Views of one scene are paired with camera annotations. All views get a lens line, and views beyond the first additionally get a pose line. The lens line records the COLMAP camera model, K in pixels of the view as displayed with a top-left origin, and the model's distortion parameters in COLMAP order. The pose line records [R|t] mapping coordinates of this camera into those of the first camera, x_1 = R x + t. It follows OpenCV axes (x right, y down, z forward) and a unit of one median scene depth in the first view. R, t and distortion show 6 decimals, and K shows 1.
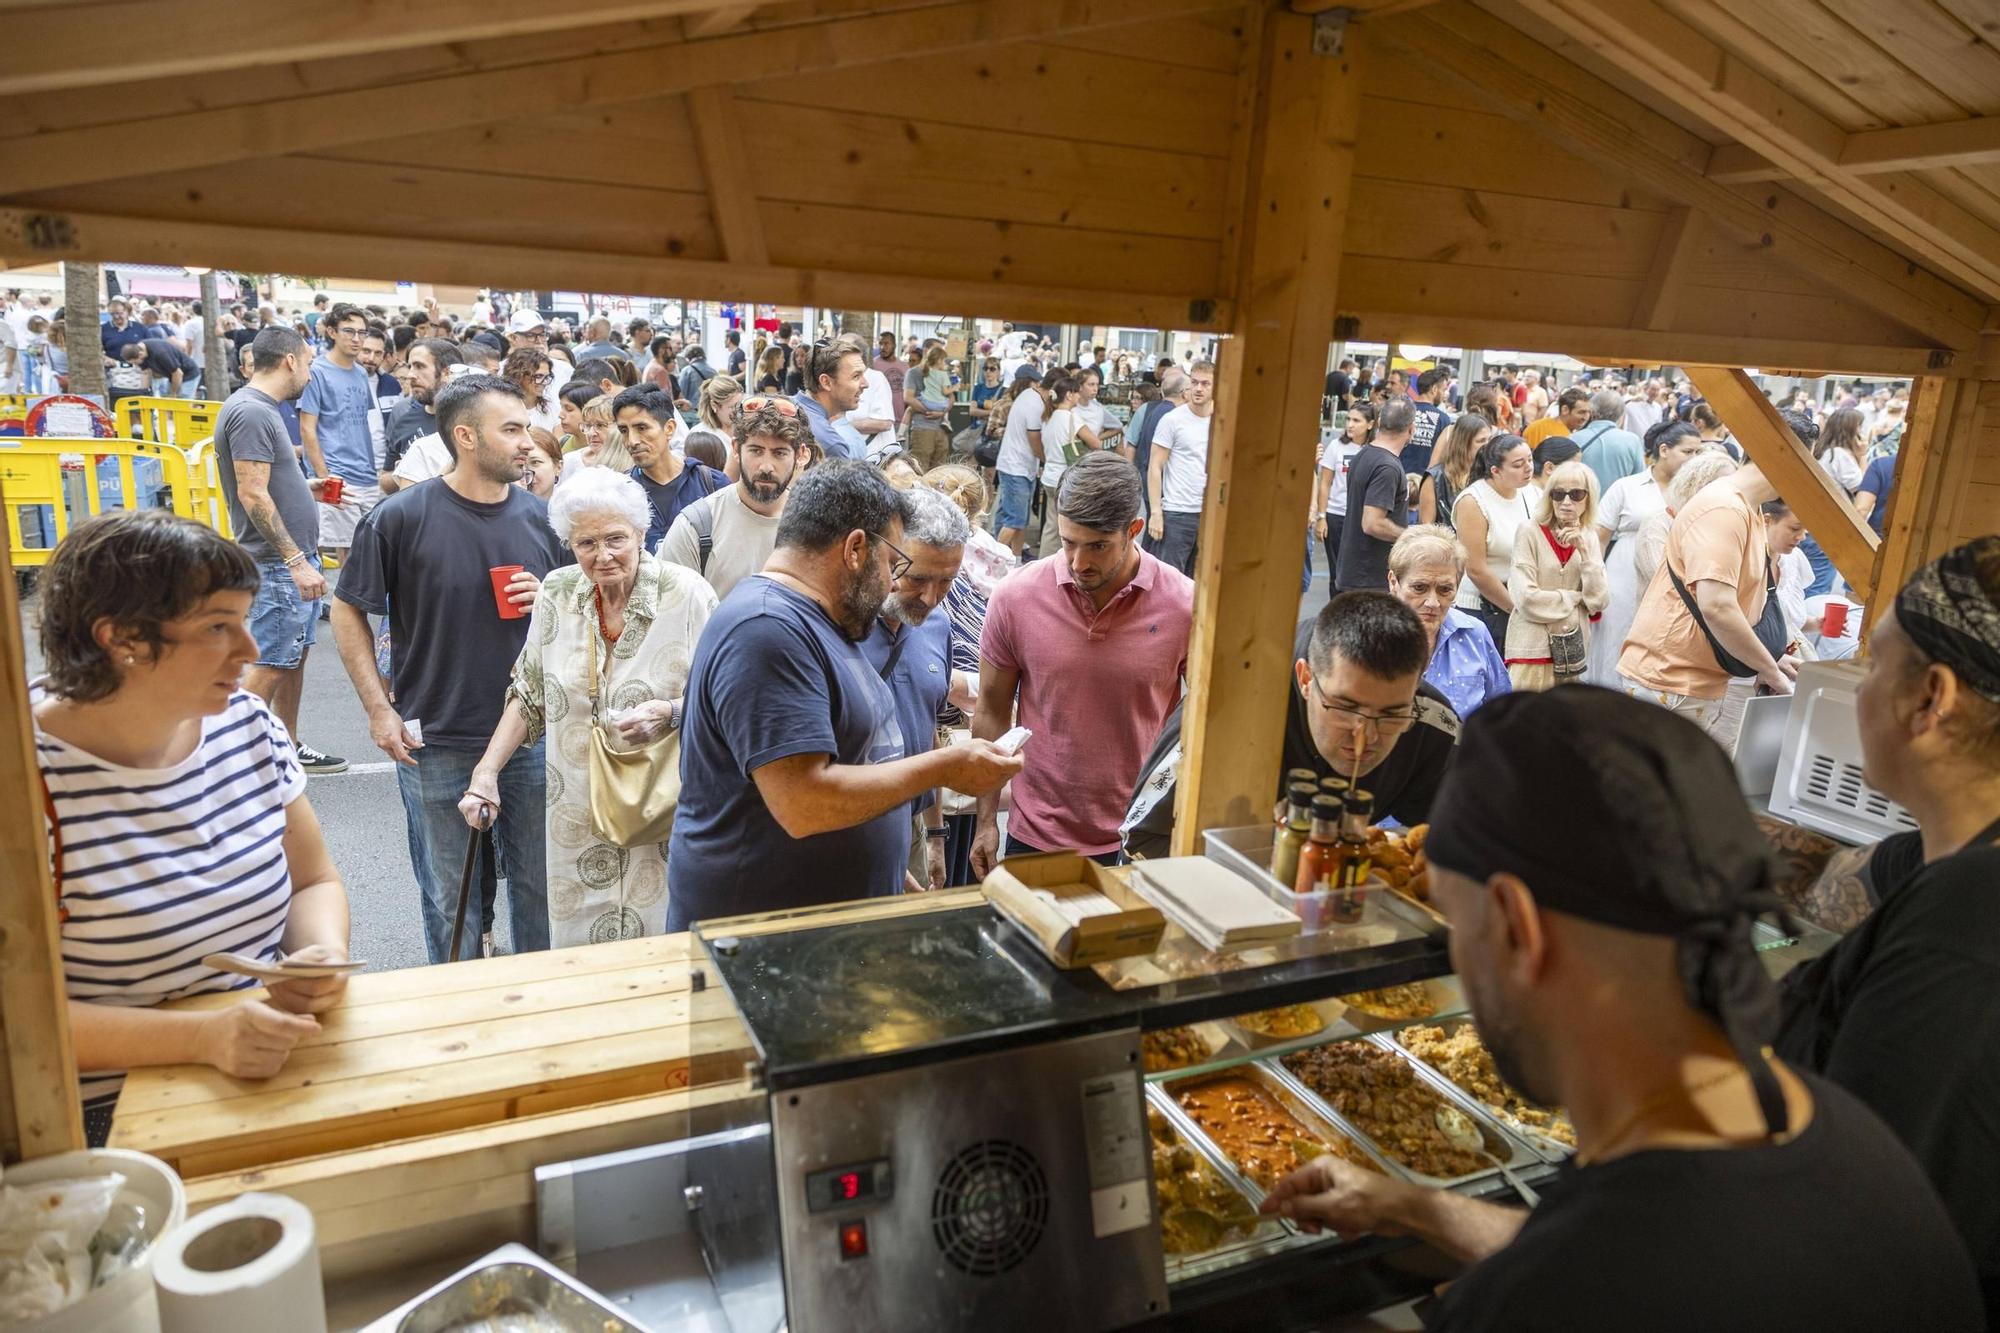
lens RADIAL K [[1330.4, 0, 993.9], [0, 1330.4, 664.6], [0, 0, 1]] dist [0.000871, 0.002288]
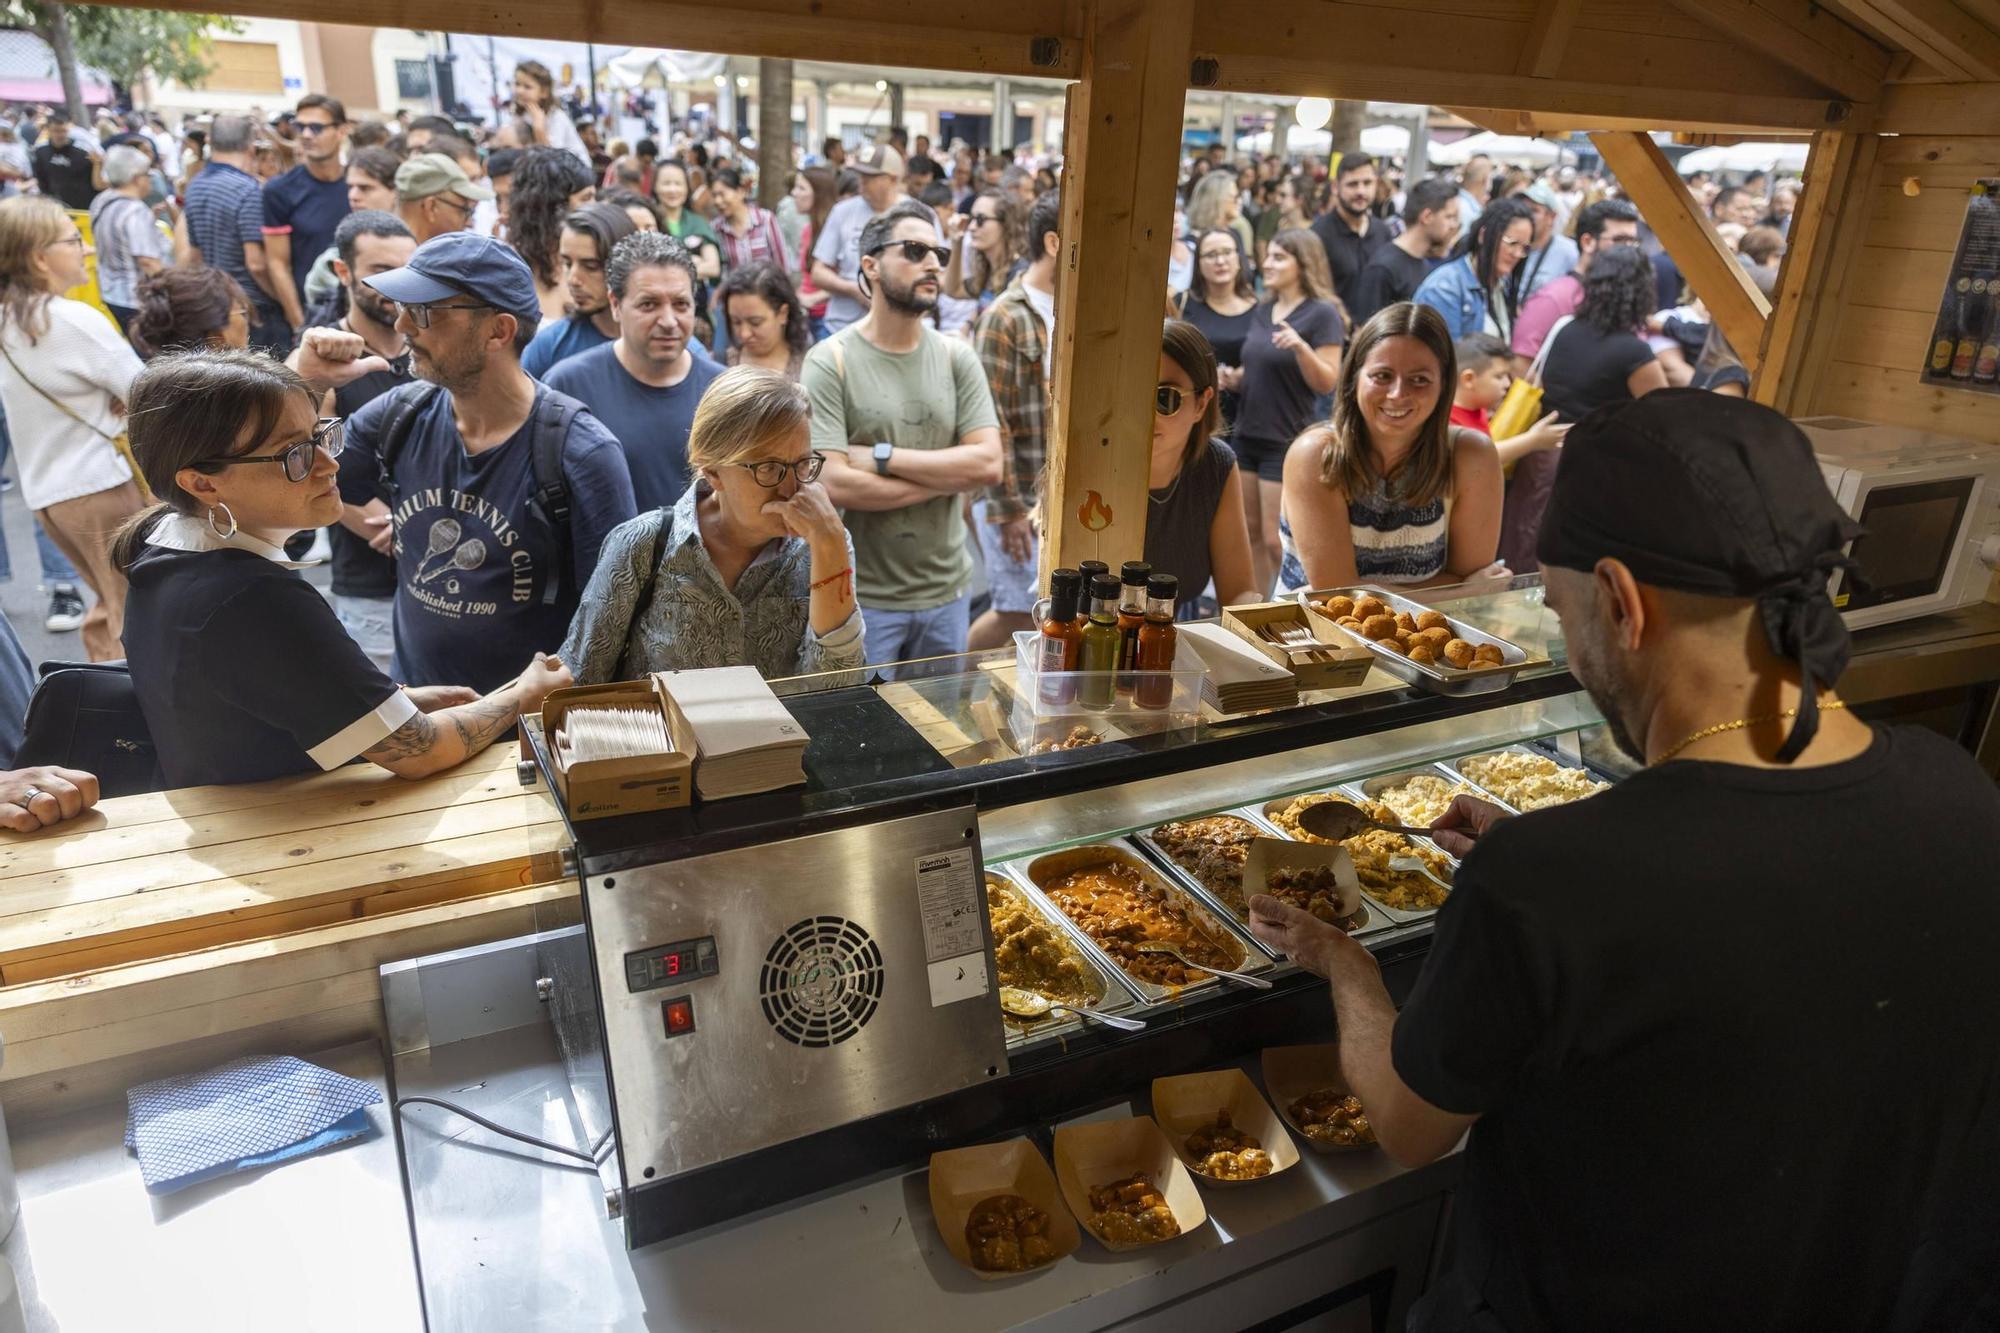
lens RADIAL K [[1326.0, 0, 999.4], [0, 1326.0, 668.7], [0, 0, 1]] dist [0.002144, 0.005484]
pose [[0.998918, -0.026036, 0.038543, 0.078512], [0.020549, 0.990431, 0.136469, 0.033185], [-0.041727, -0.135529, 0.989894, 0.031658]]
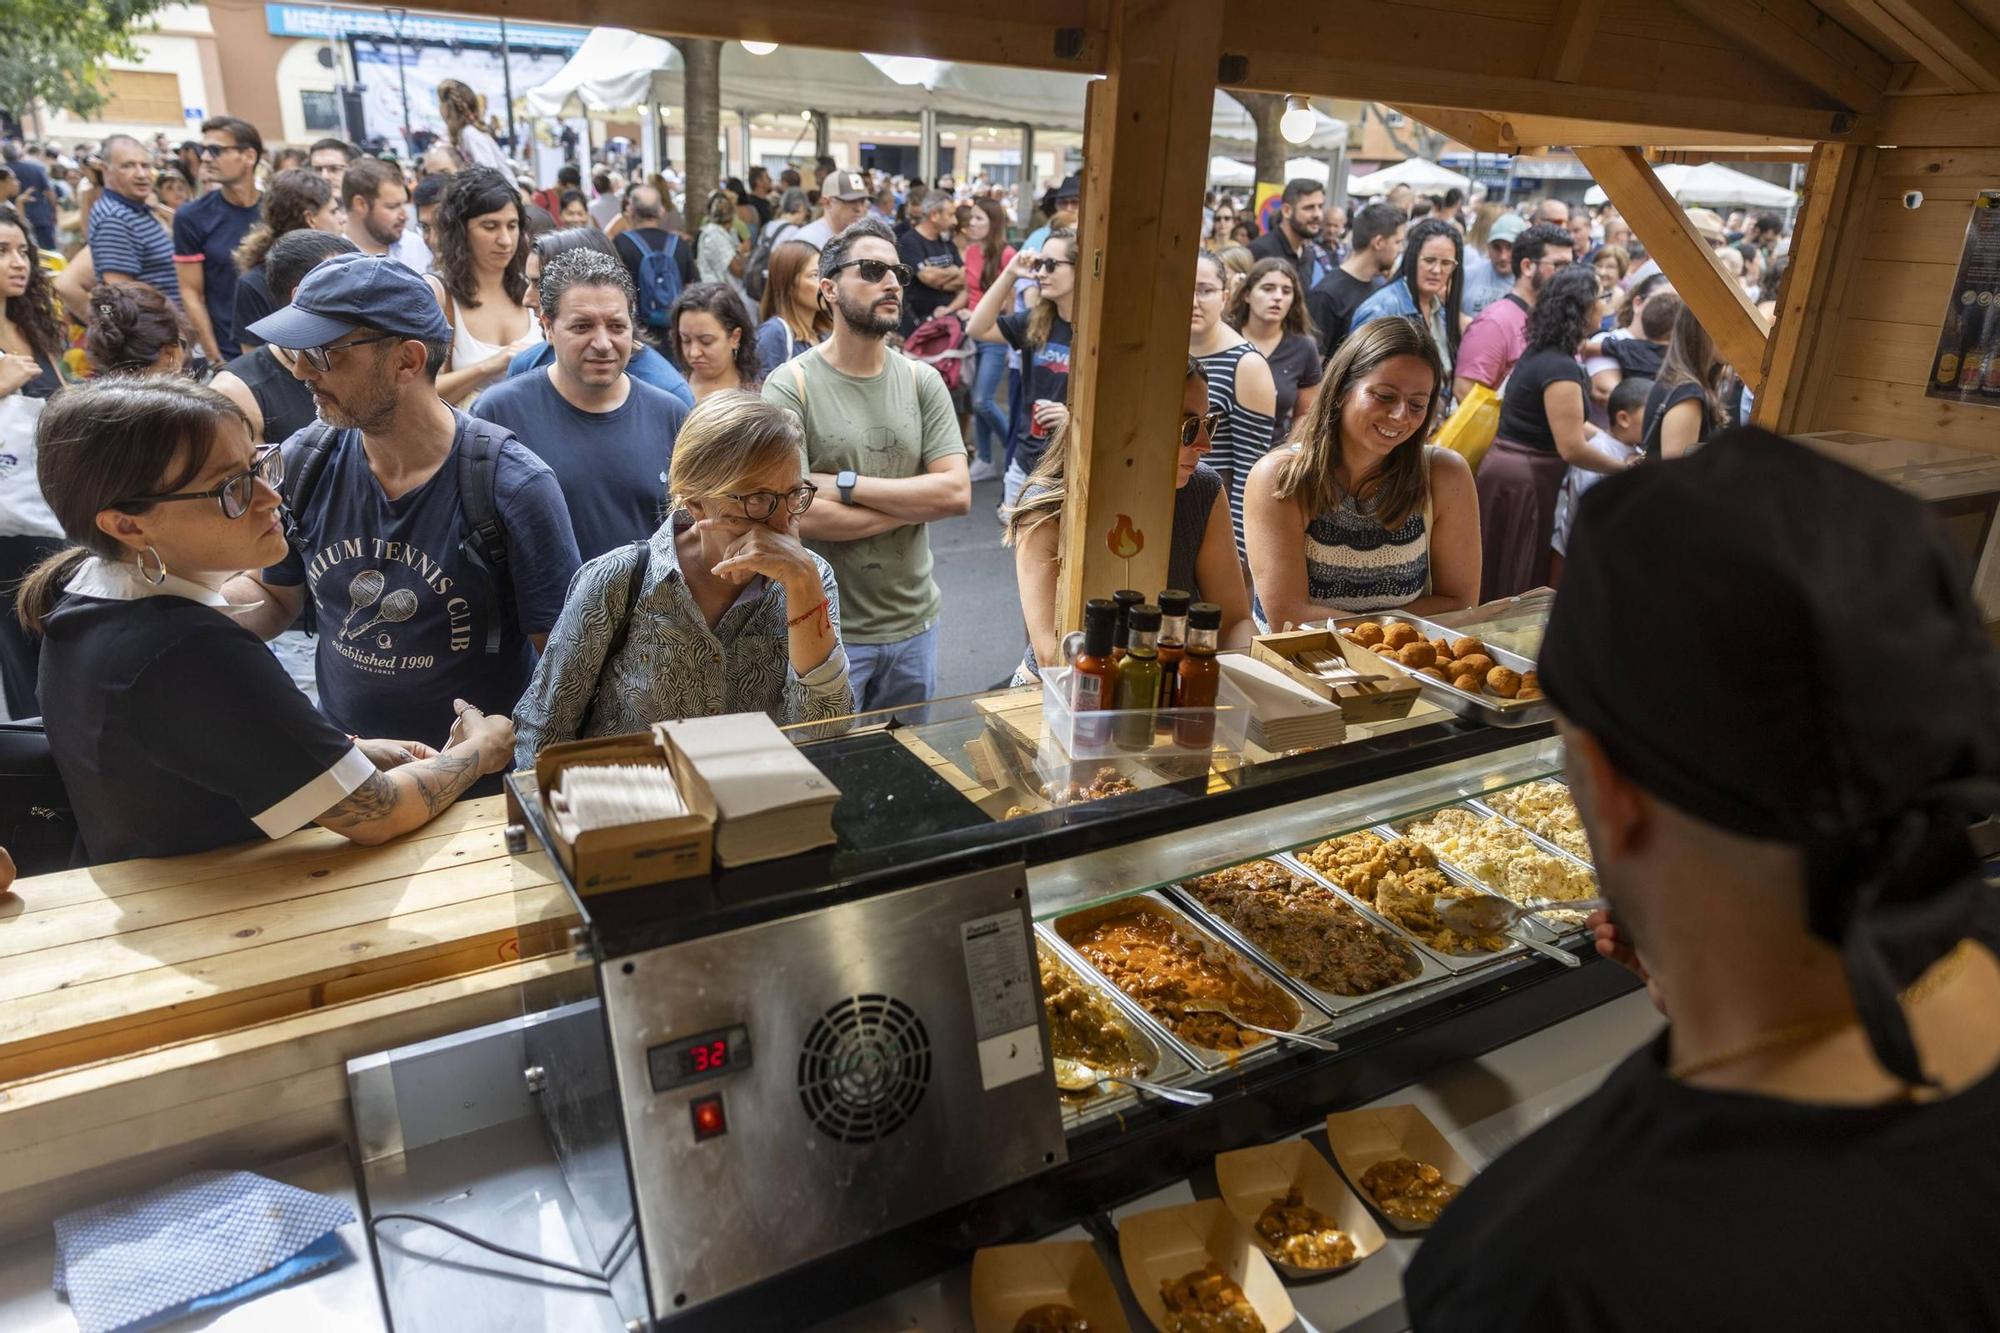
lens RADIAL K [[1328.5, 0, 1001.1], [0, 1328.5, 671.1], [0, 0, 1]] dist [-0.001680, 0.006673]
pose [[0.994453, -0.046858, 0.094169, 0.013372], [0.035622, 0.992417, 0.117645, 0.034311], [-0.098967, -0.113638, 0.988581, 0.114205]]
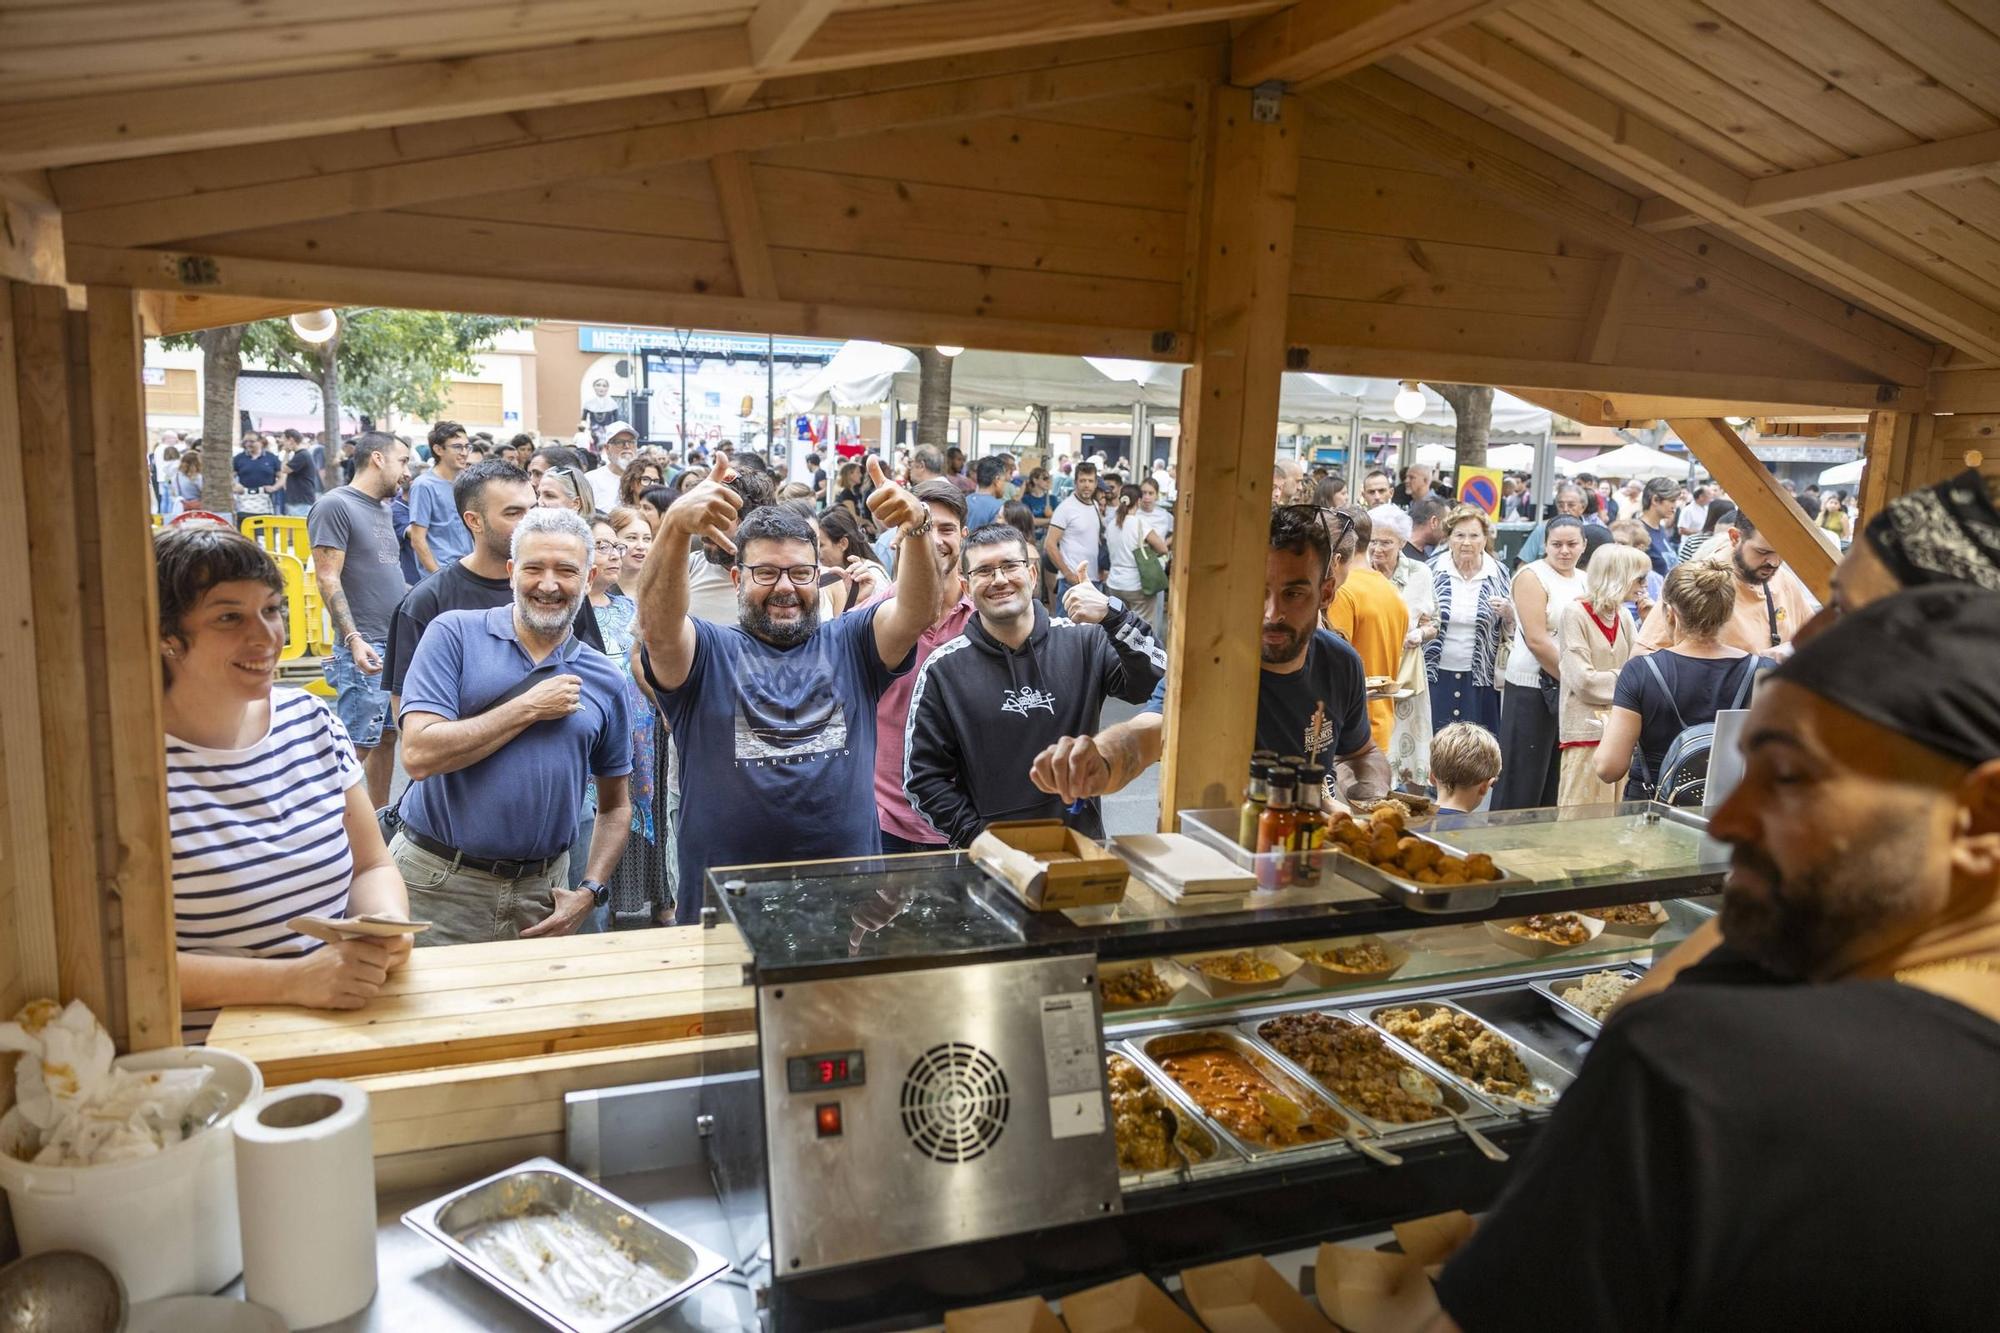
lens RADIAL K [[1332.2, 0, 994.1], [0, 1332.2, 658.9], [0, 0, 1]] dist [-0.002345, 0.001989]
pose [[0.997977, -0.007088, -0.063172, 0.082863], [0.000954, 0.995322, -0.096606, 0.115704], [0.063561, 0.096351, 0.993316, -0.116672]]
